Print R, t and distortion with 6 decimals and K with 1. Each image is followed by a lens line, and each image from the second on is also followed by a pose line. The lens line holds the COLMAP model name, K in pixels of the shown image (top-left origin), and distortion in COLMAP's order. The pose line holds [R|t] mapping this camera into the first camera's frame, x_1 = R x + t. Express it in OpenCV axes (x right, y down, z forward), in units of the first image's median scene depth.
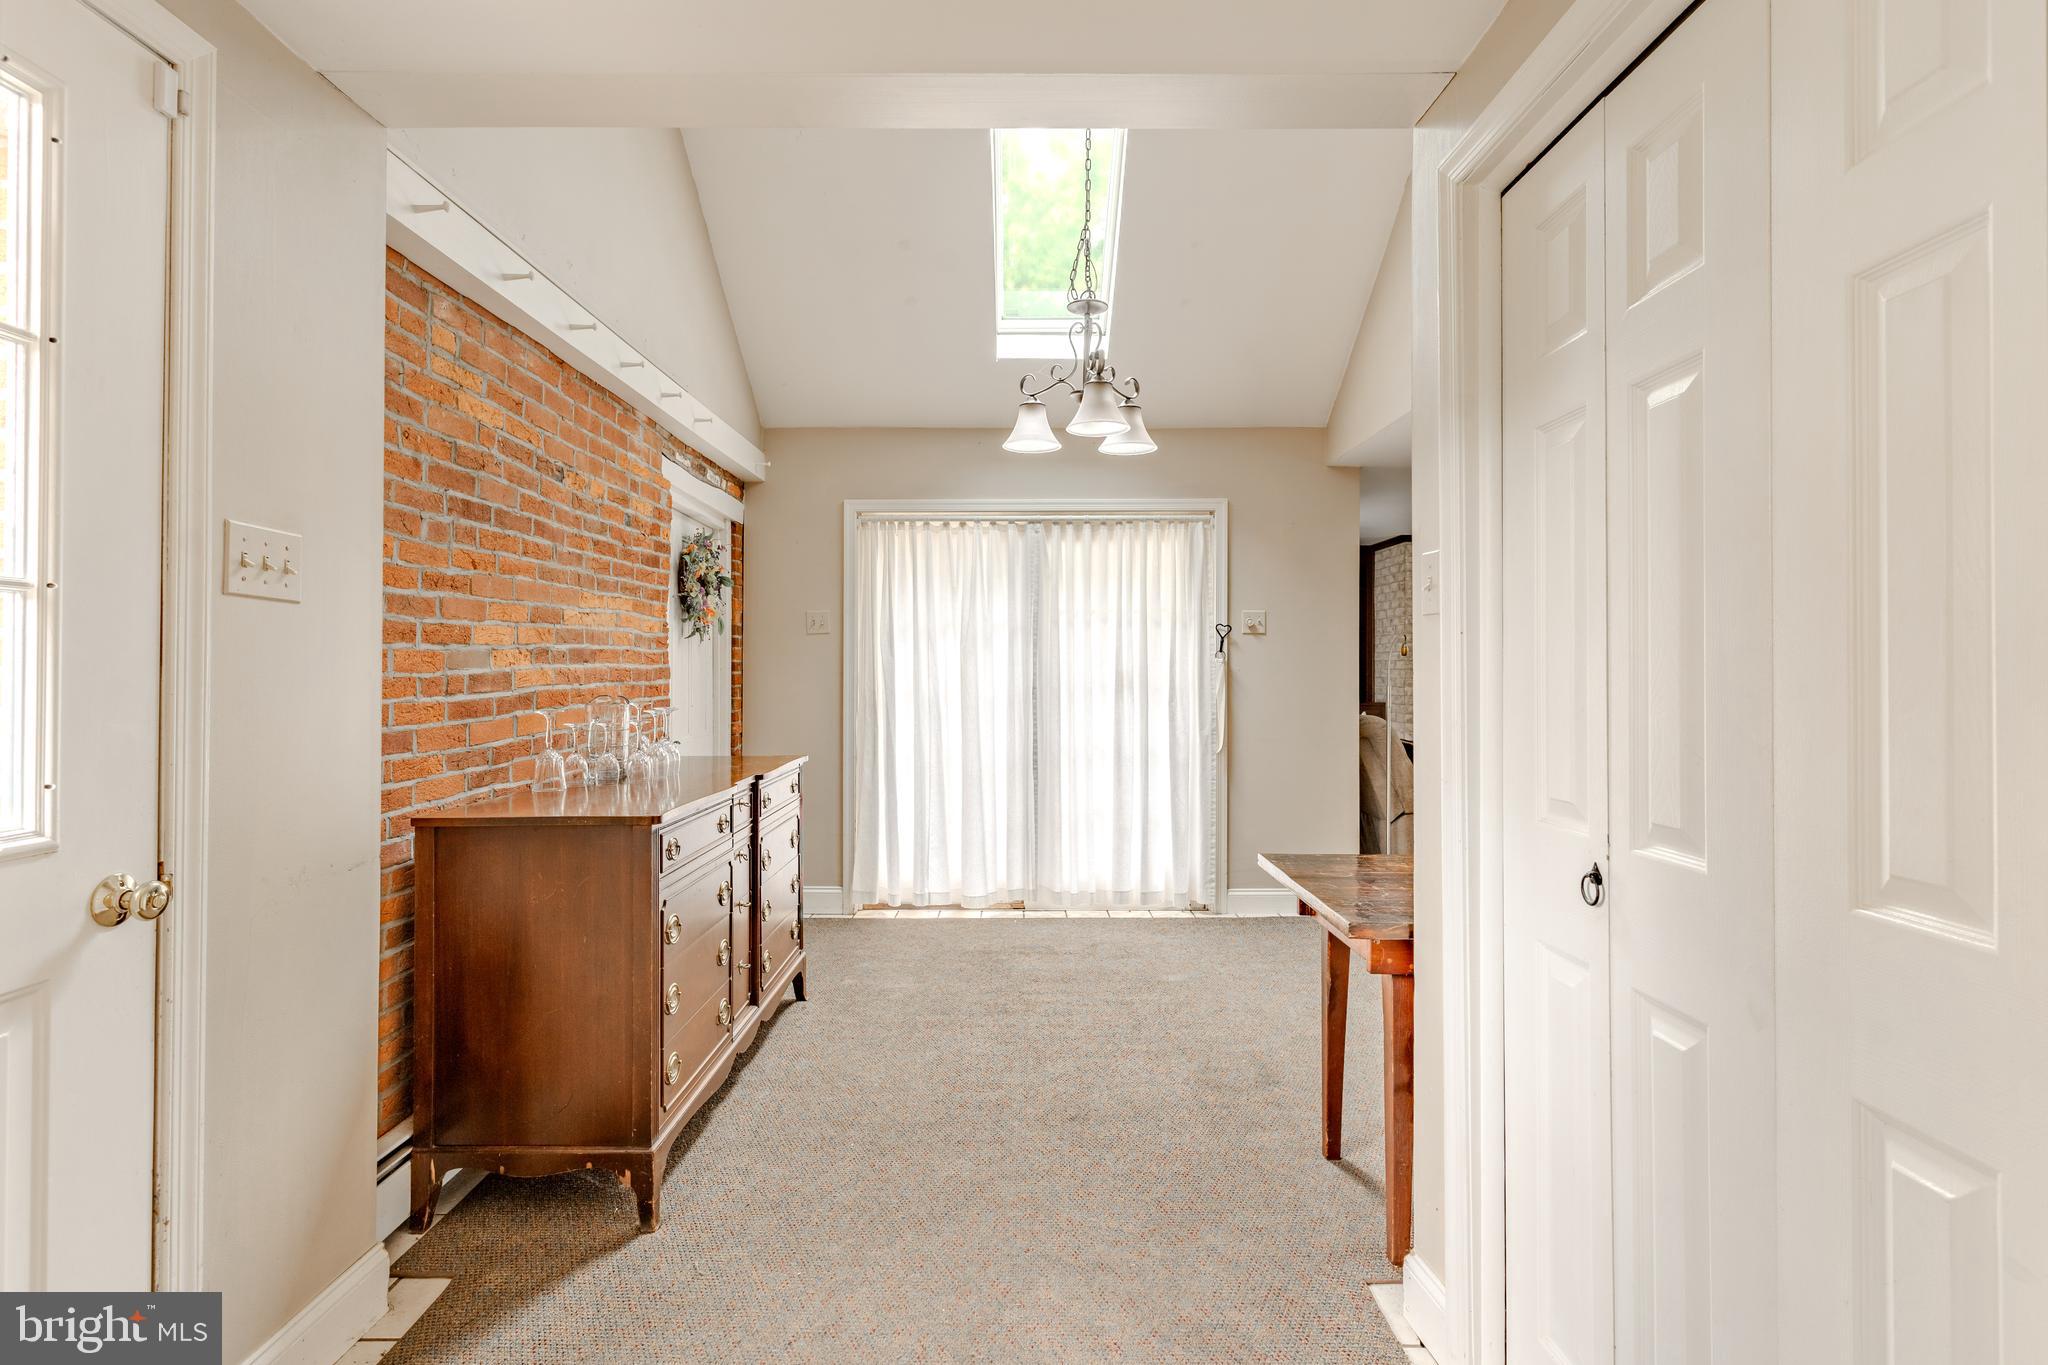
lens RADIAL K [[1021.5, 0, 1018.8], [0, 1021.5, 670.5], [0, 0, 1]] dist [0.000170, 0.000105]
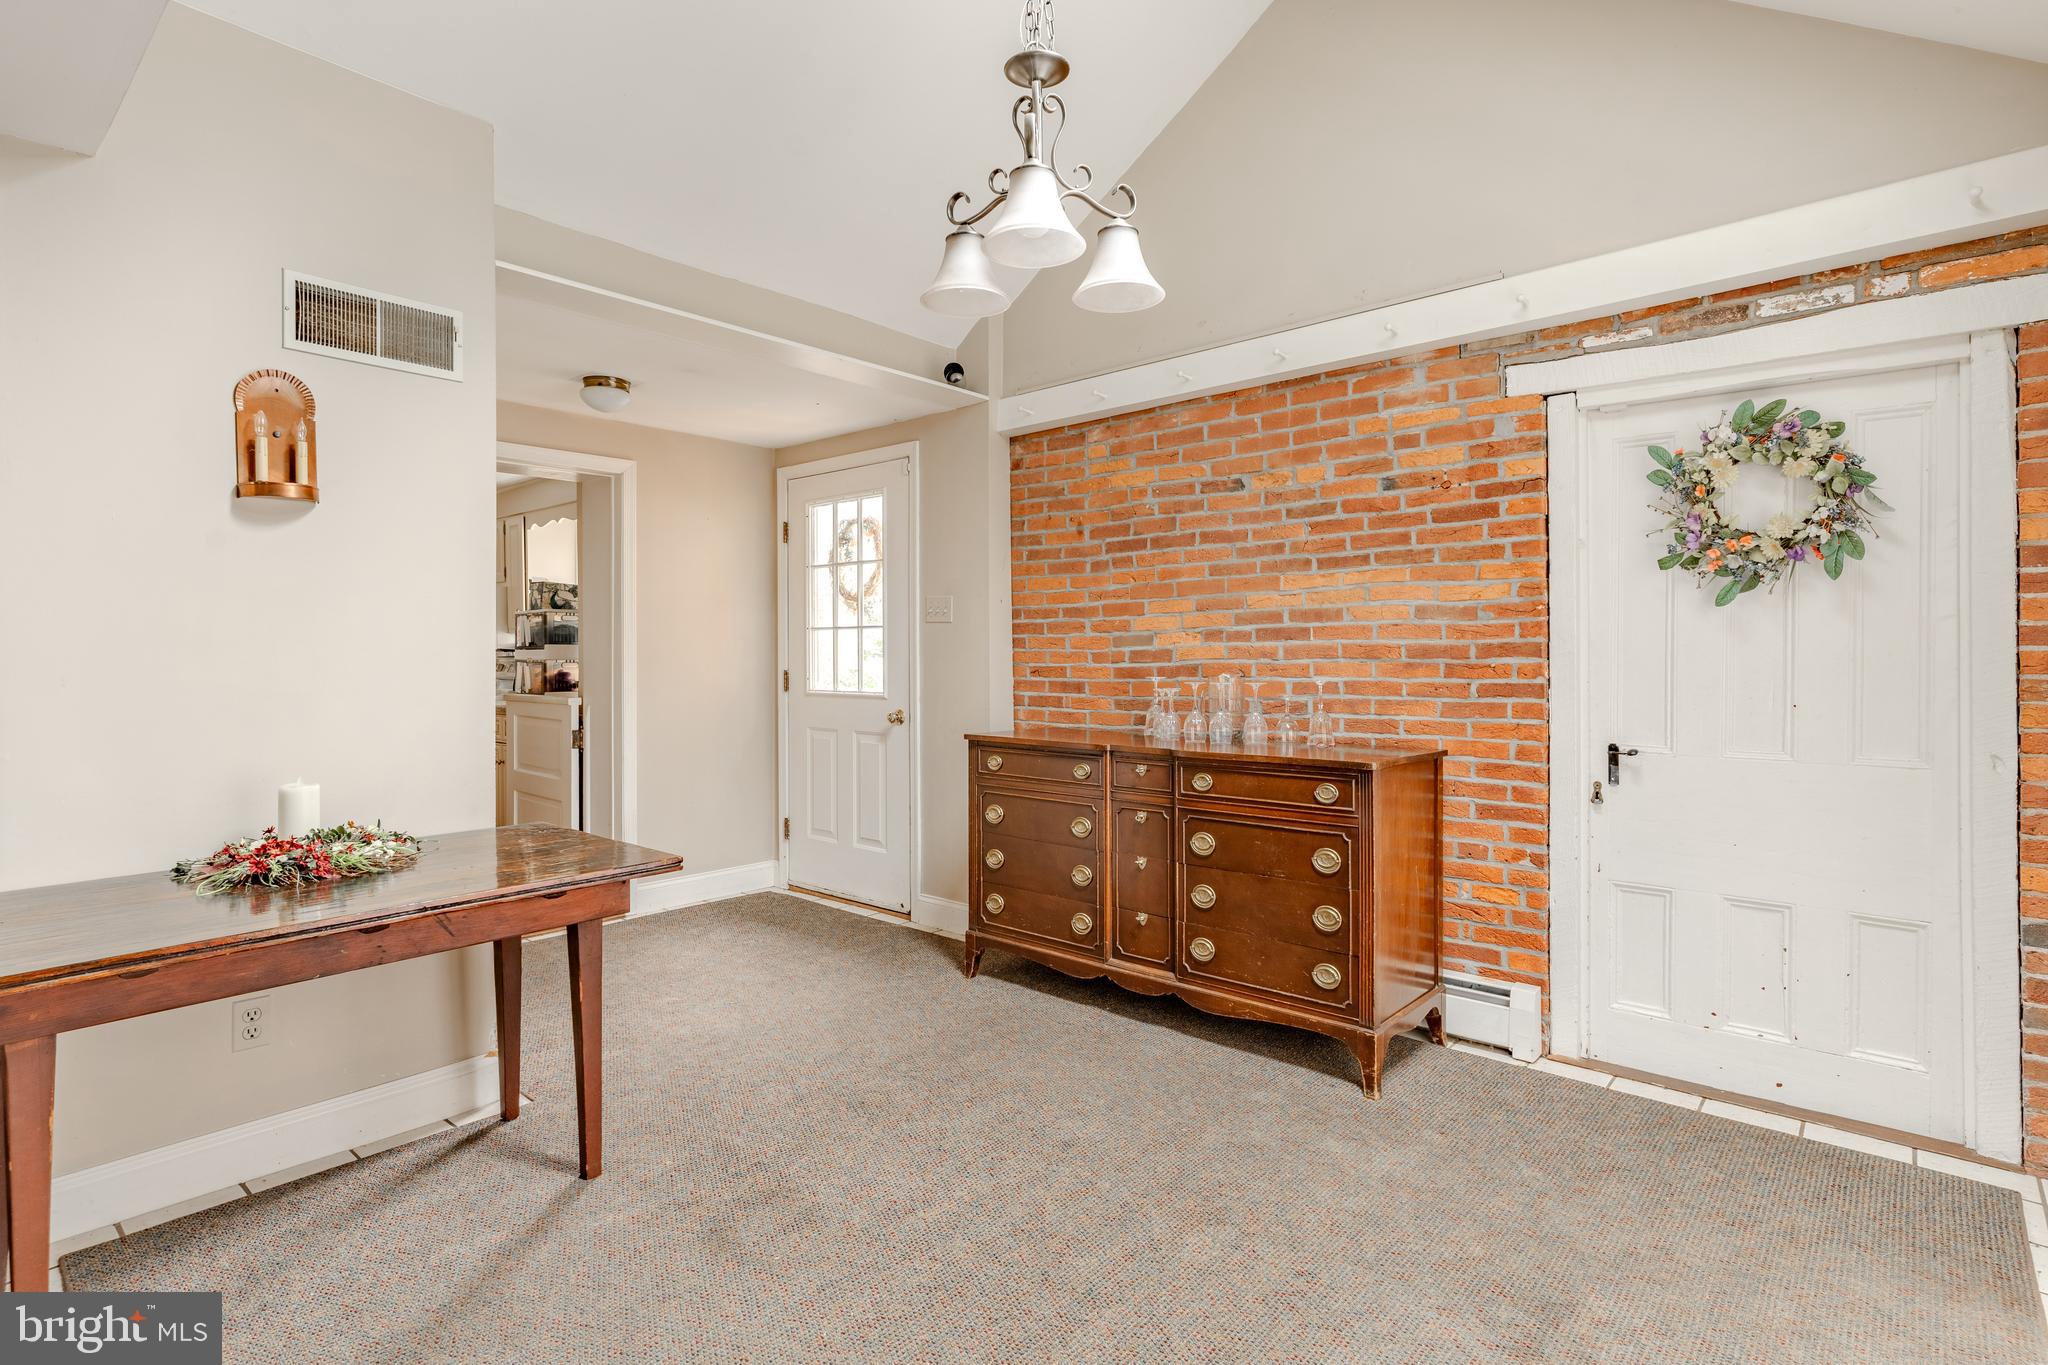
lens RADIAL K [[1022.6, 0, 1025.7], [0, 1022.6, 648.4], [0, 0, 1]] dist [0.002917, 0.000967]
pose [[-0.662031, 0.000087, -0.749477, 0.519704], [0.002658, 0.999994, -0.002232, 0.002681], [0.749472, -0.003470, -0.662027, 1.344444]]
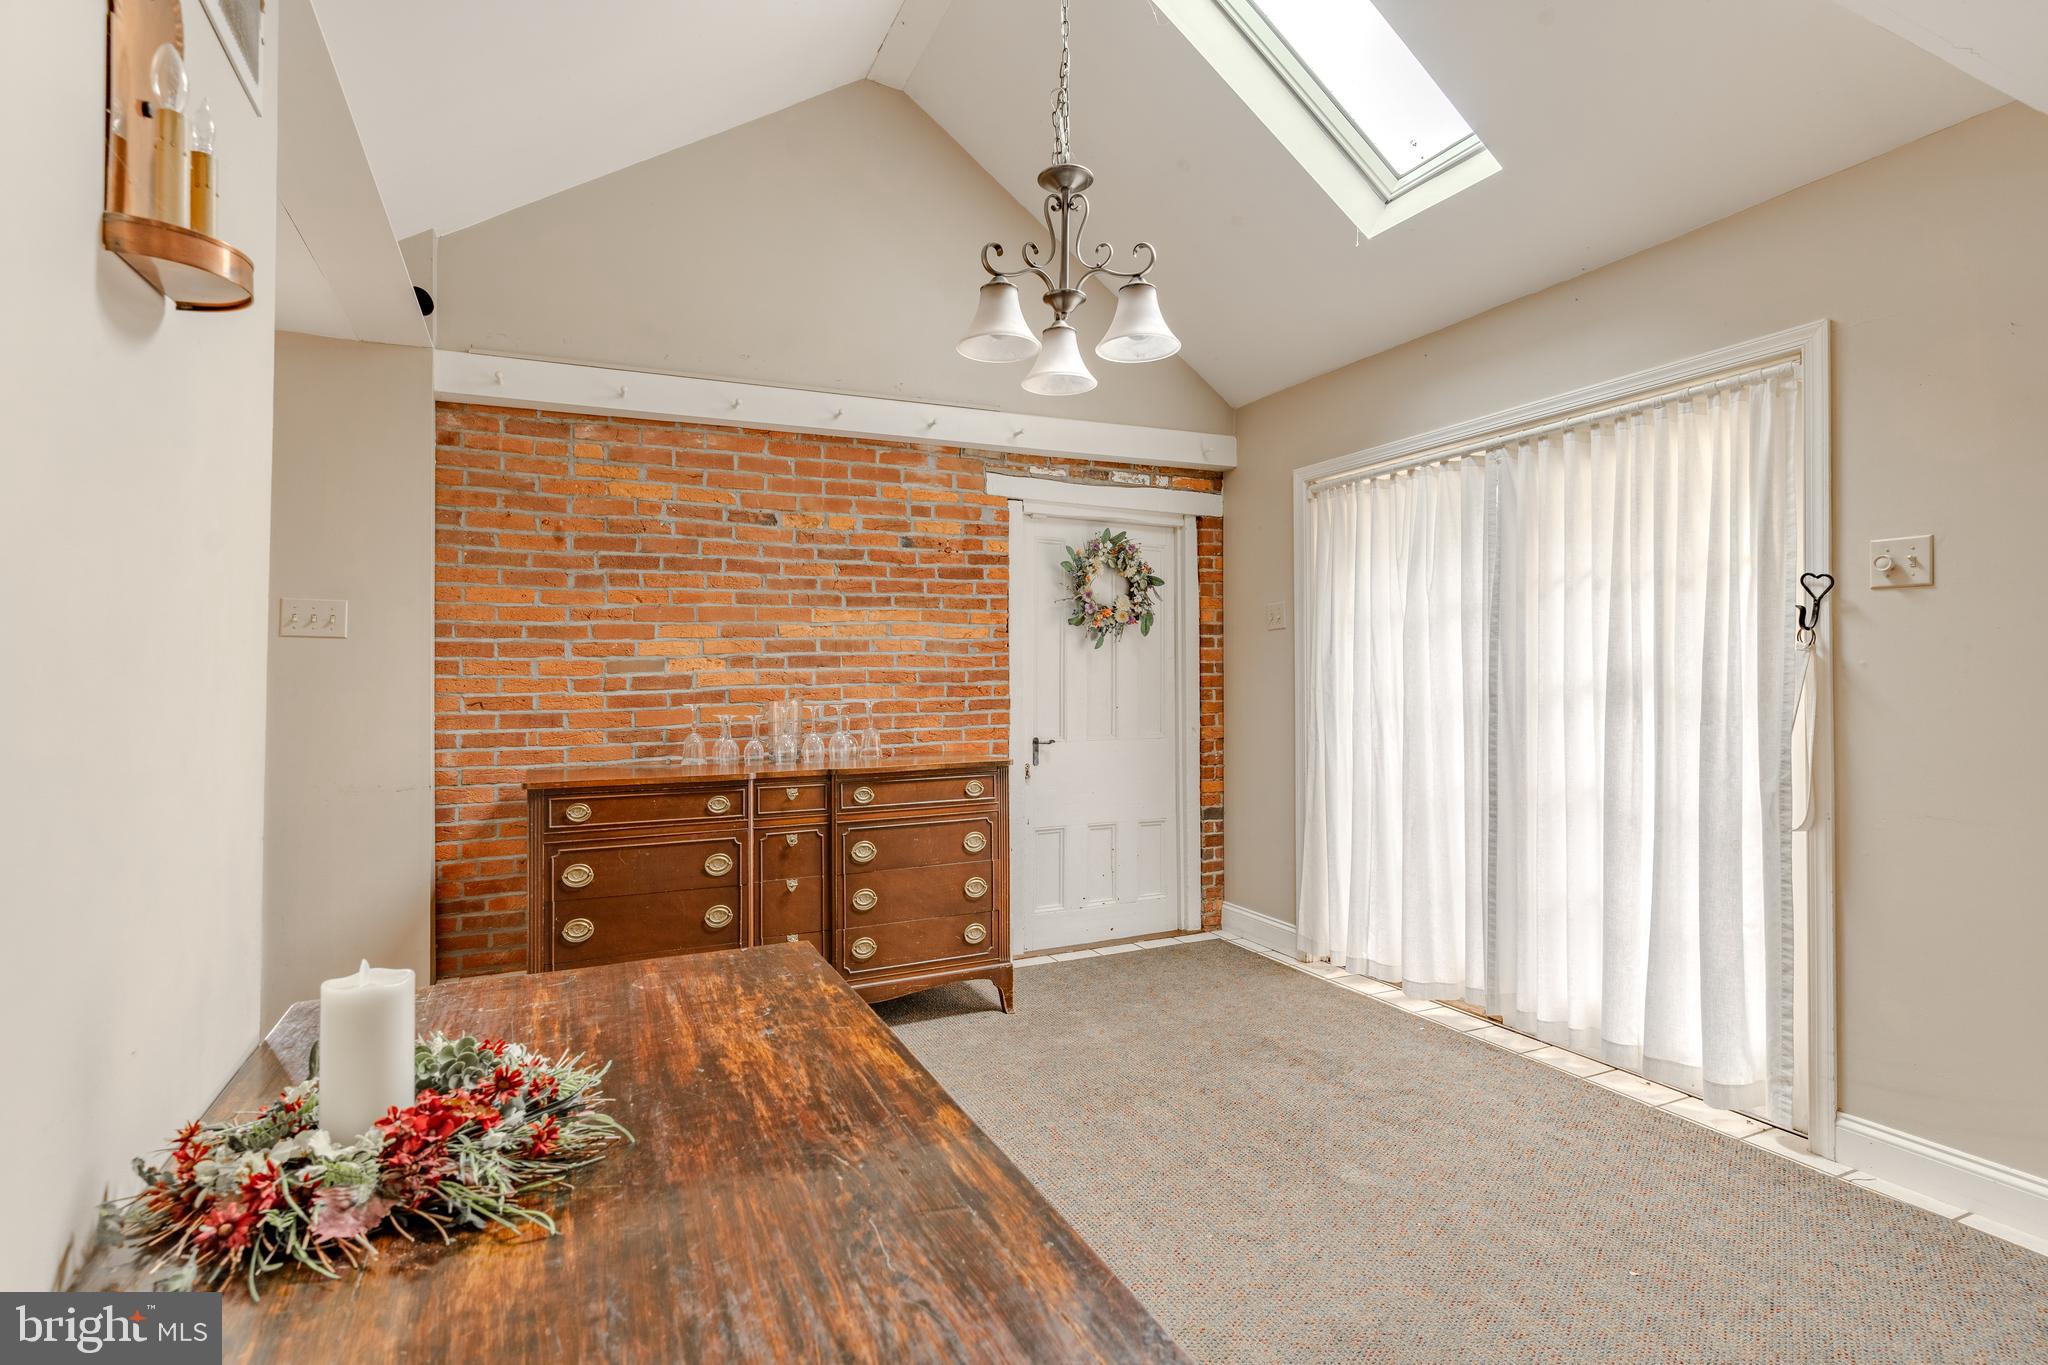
lens RADIAL K [[980.9, 0, 1024.9], [0, 980.9, 666.2], [0, 0, 1]] dist [0.001102, 0.000102]
pose [[0.430621, -0.011561, -0.902459, 0.659463], [0.005329, 0.999933, -0.010267, 0.004294], [0.902517, -0.000388, 0.430654, 0.633840]]
